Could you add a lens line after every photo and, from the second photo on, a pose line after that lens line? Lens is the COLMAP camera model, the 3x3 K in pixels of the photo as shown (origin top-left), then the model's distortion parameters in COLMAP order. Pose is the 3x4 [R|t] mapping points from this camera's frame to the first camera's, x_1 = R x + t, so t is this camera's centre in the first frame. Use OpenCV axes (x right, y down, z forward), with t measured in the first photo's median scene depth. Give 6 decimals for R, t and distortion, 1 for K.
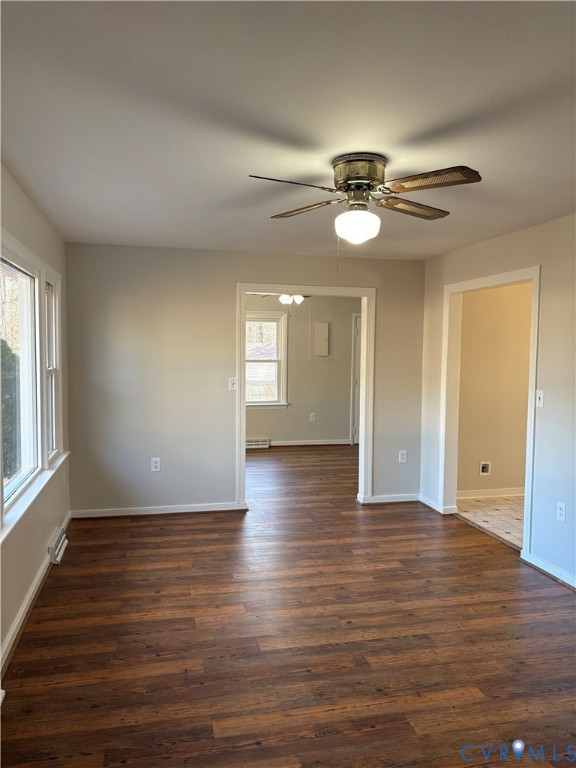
lens RADIAL K [[583.6, 0, 287.5], [0, 583.6, 384.0], [0, 0, 1]] dist [0.004935, -0.000082]
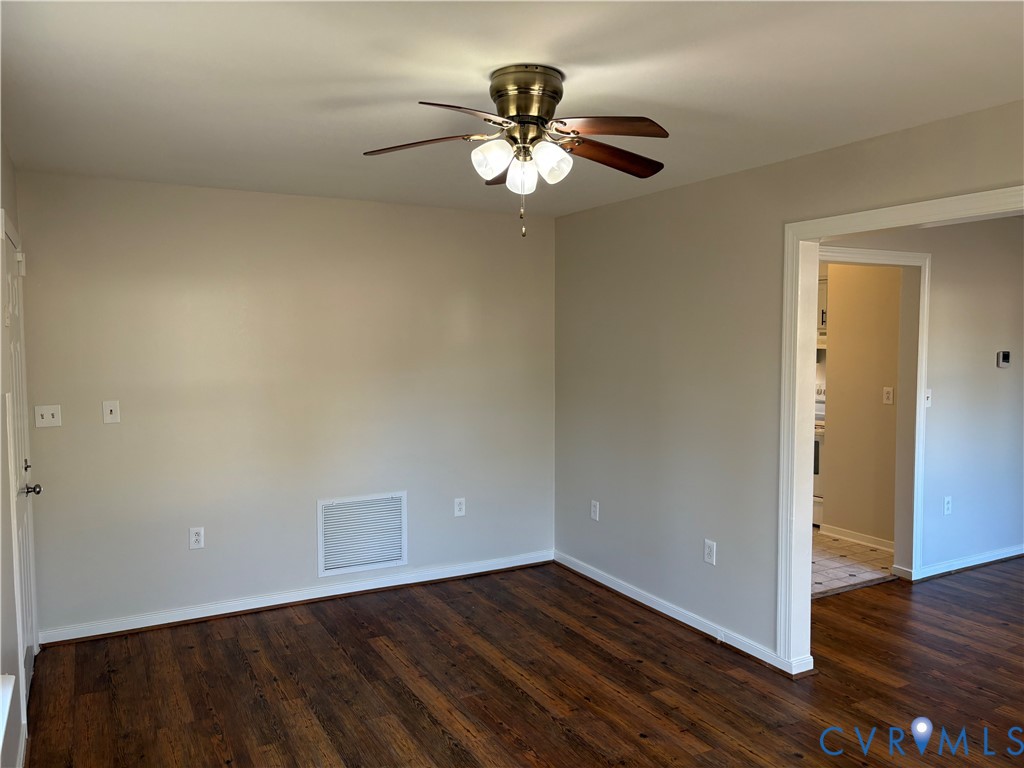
lens RADIAL K [[778.1, 0, 511.2], [0, 778.1, 383.6], [0, 0, 1]] dist [0.004935, -0.000082]
pose [[-0.261771, -0.078434, 0.961938, -0.509625], [0.060386, 0.993408, 0.097433, -0.138762], [-0.963239, 0.083592, -0.255309, 1.715490]]
